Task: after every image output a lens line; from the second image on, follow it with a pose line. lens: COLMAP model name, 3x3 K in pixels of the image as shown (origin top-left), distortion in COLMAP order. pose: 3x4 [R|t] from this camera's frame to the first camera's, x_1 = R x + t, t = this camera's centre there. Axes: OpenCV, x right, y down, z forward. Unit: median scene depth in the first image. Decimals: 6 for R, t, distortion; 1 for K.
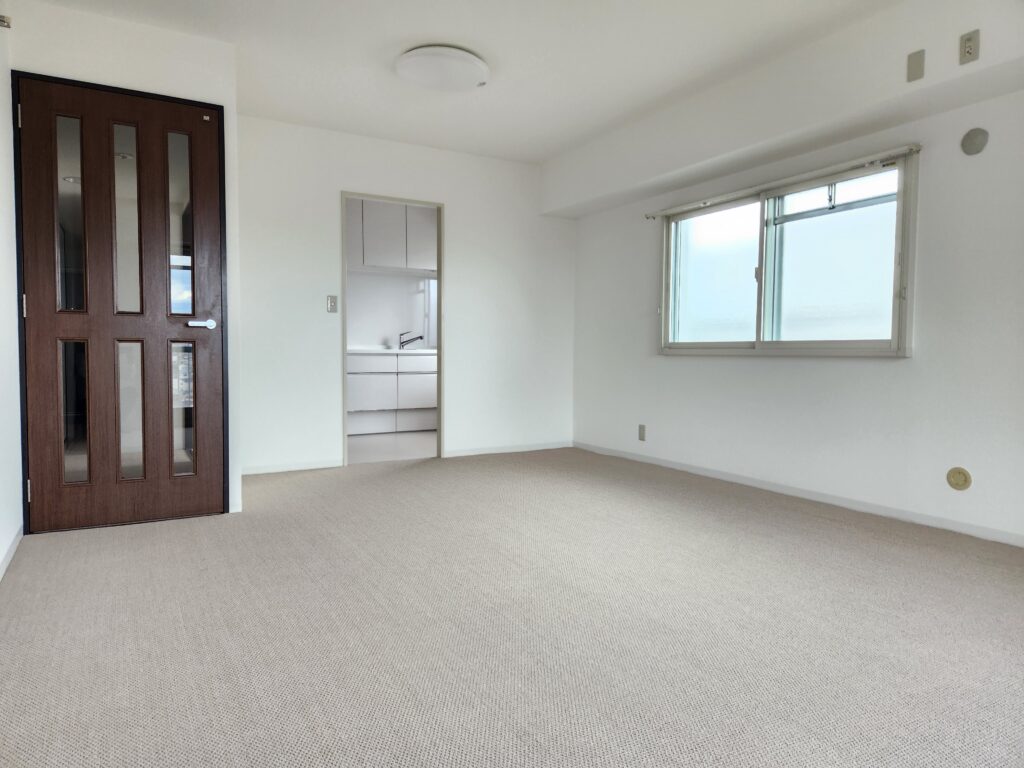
lens RADIAL K [[695.5, 0, 512.0], [0, 695.5, 384.0], [0, 0, 1]] dist [0.000601, -0.001689]
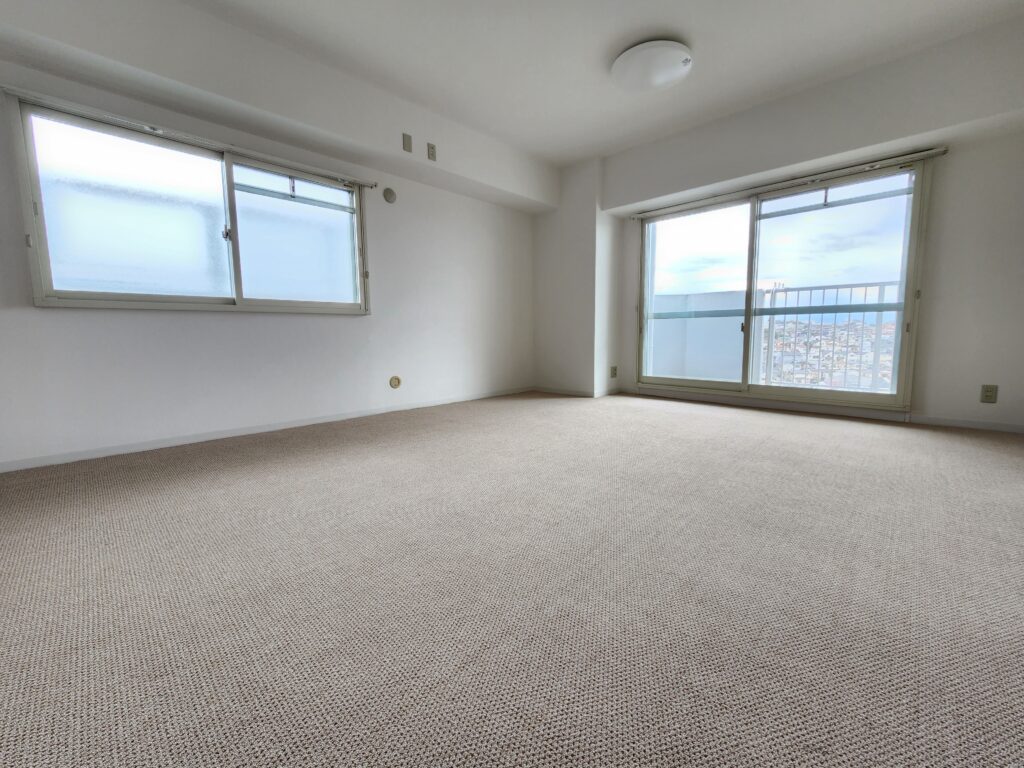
lens RADIAL K [[415.5, 0, 516.4], [0, 415.5, 379.3], [0, 0, 1]] dist [-0.000321, -0.000236]
pose [[-0.295743, -0.110441, 0.948862, -0.452241], [0.051711, 0.989987, 0.131345, 0.000460], [-0.953867, 0.087910, -0.287071, 0.912522]]
